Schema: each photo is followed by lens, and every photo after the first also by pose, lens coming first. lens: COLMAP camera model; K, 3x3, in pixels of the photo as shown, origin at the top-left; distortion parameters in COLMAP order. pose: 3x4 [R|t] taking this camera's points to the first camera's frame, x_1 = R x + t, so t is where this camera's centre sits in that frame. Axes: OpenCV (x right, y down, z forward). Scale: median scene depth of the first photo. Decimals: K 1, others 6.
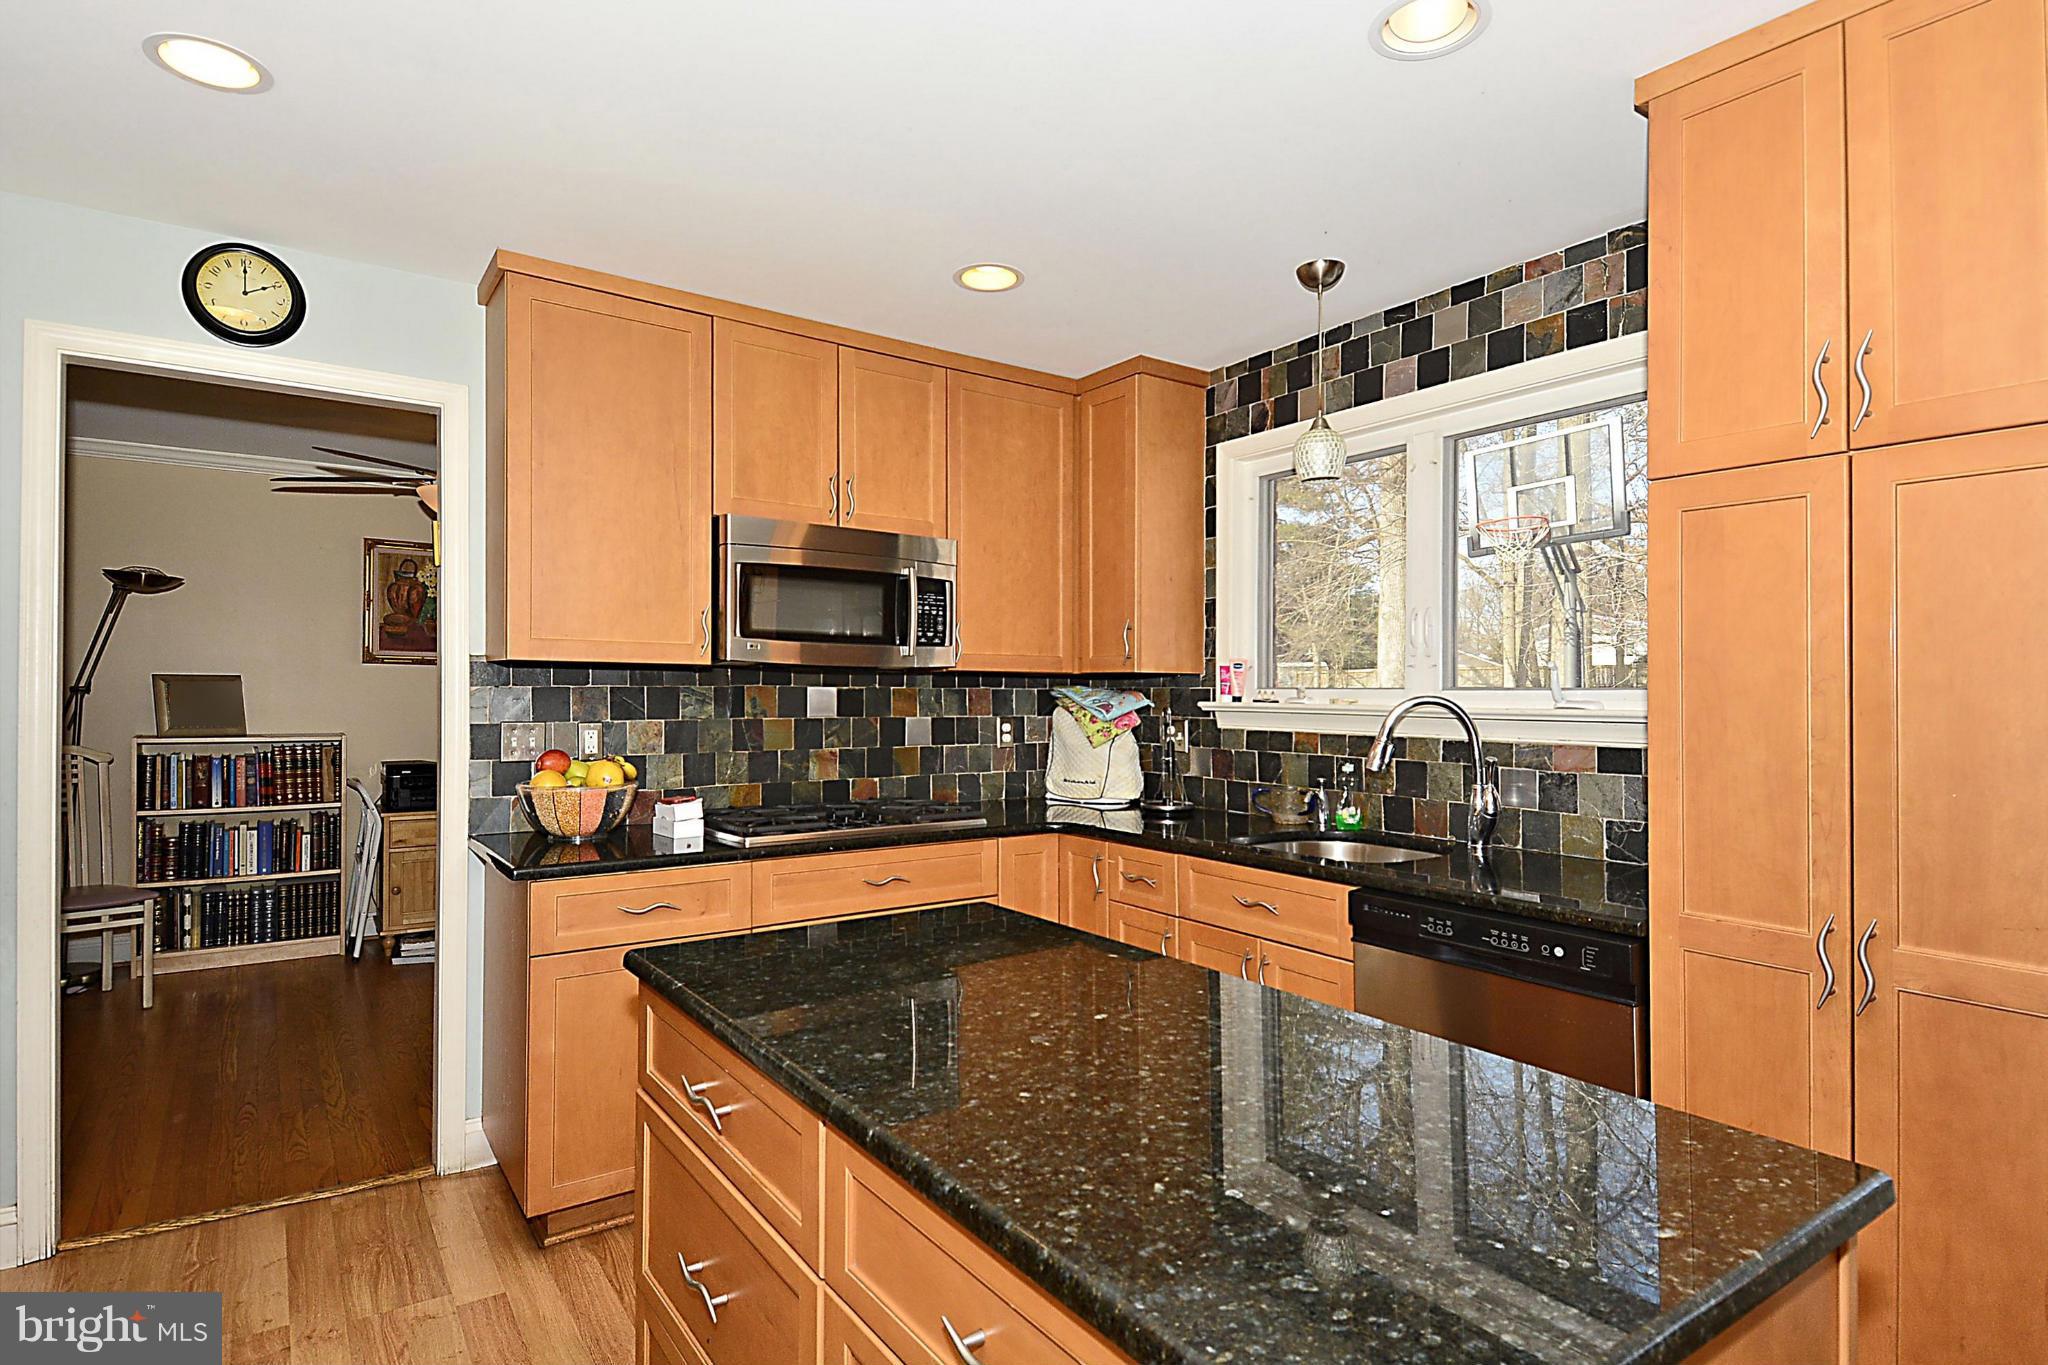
lens RADIAL K [[1073.7, 0, 1035.9], [0, 1073.7, 688.8], [0, 0, 1]] dist [-0.001159, -0.001299]
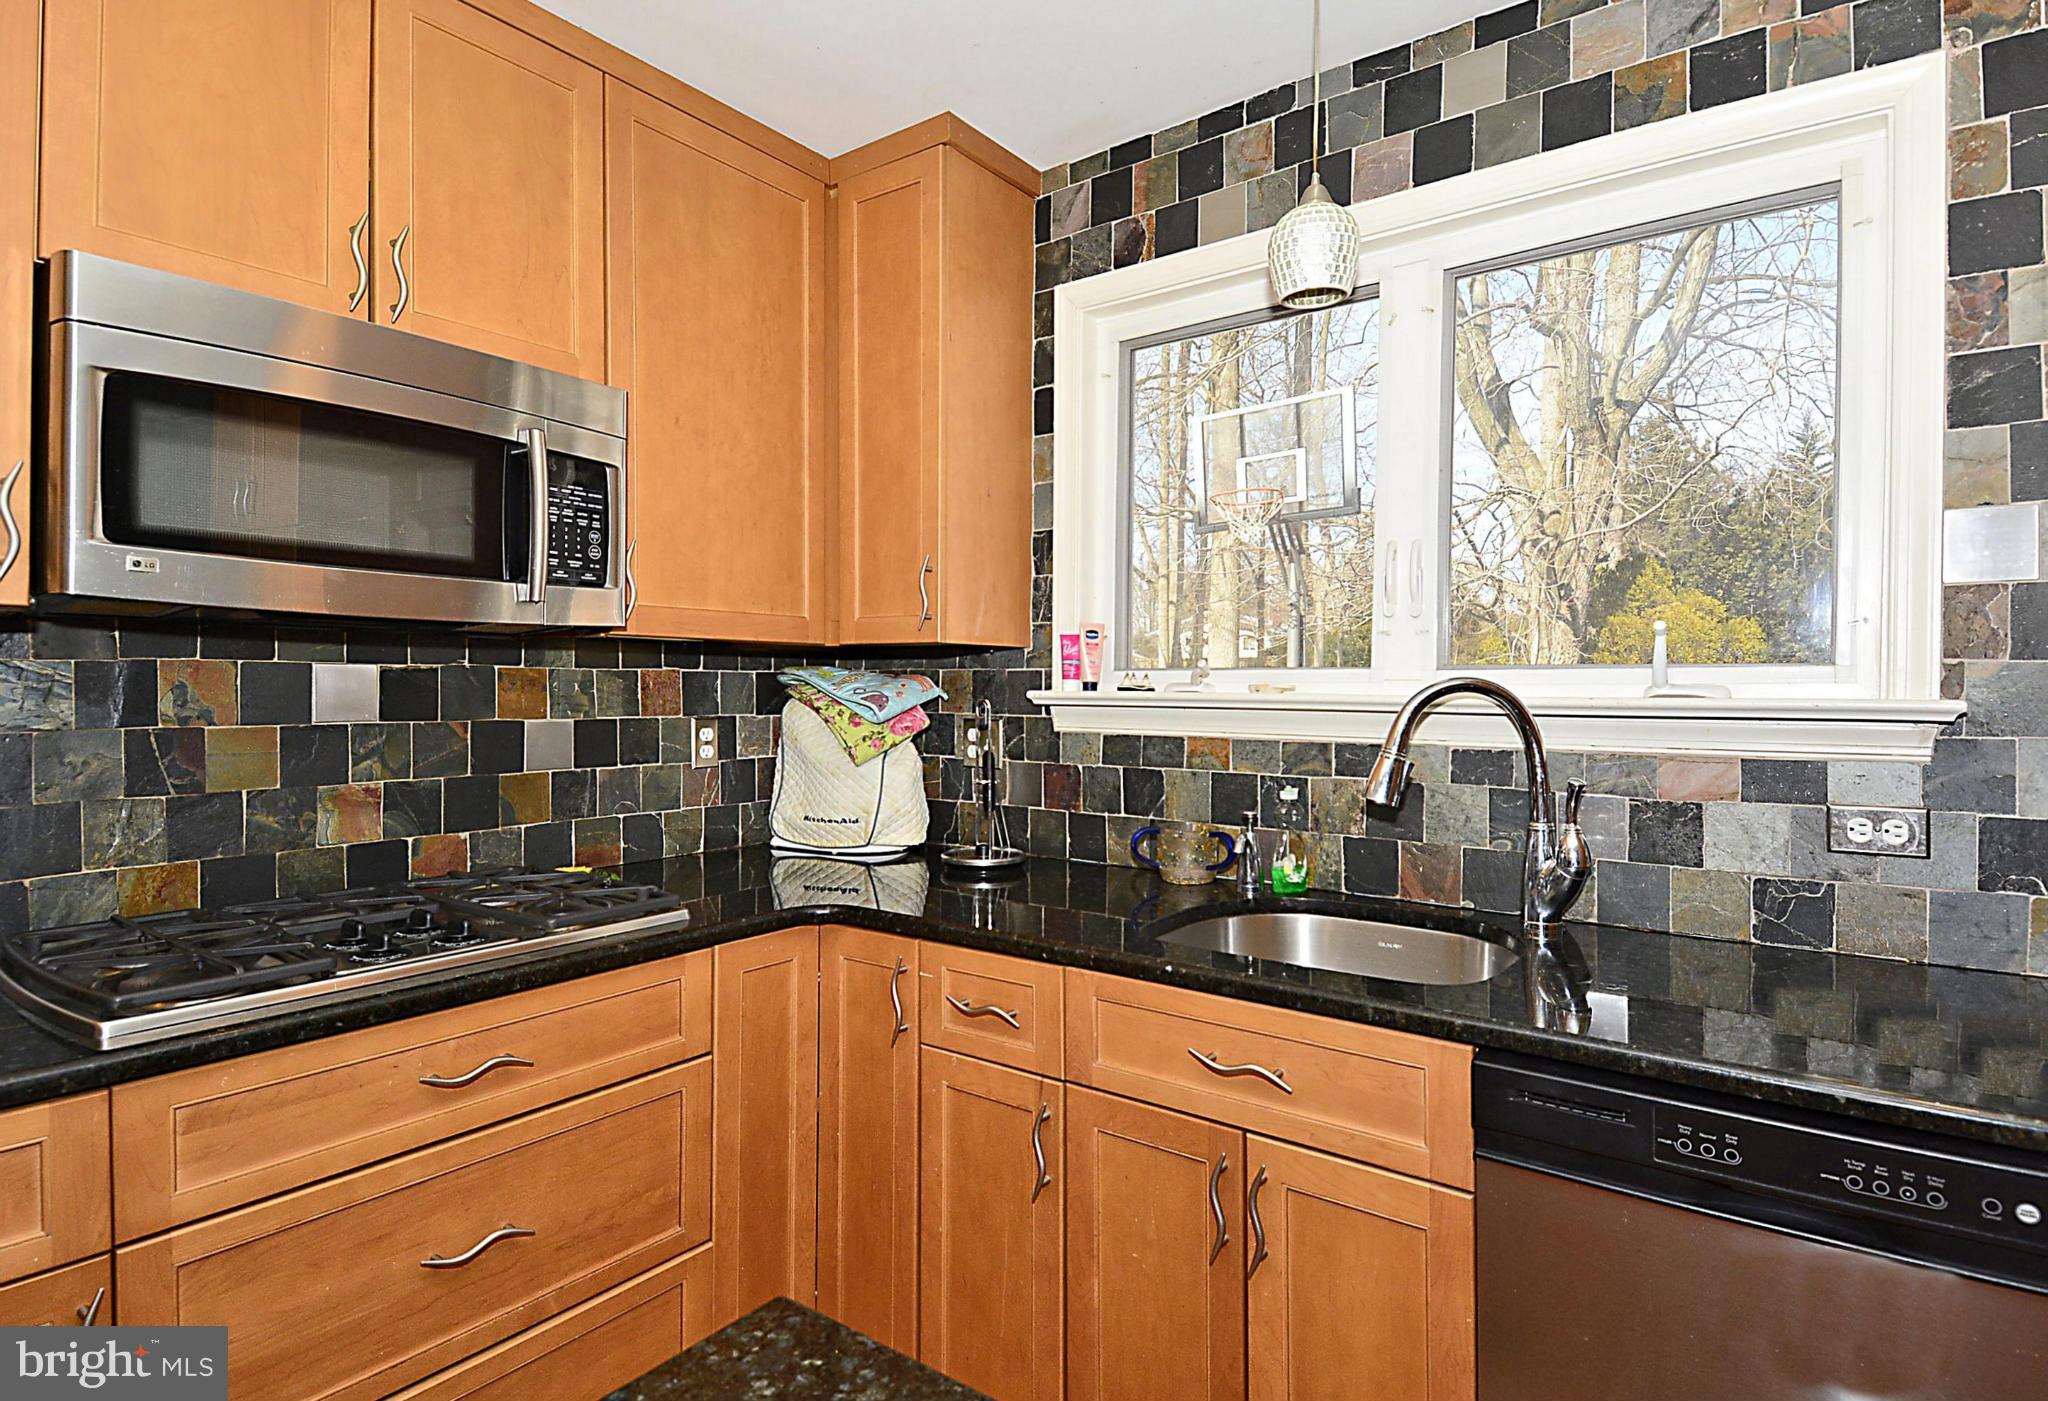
lens RADIAL K [[1101.7, 0, 1012.2], [0, 1101.7, 683.4], [0, 0, 1]] dist [0.019429, -0.007353]
pose [[0.957337, -0.001432, 0.288972, -0.048997], [0.000879, 0.999998, 0.002043, 0.007084], [-0.288974, -0.001702, 0.957335, 0.412089]]
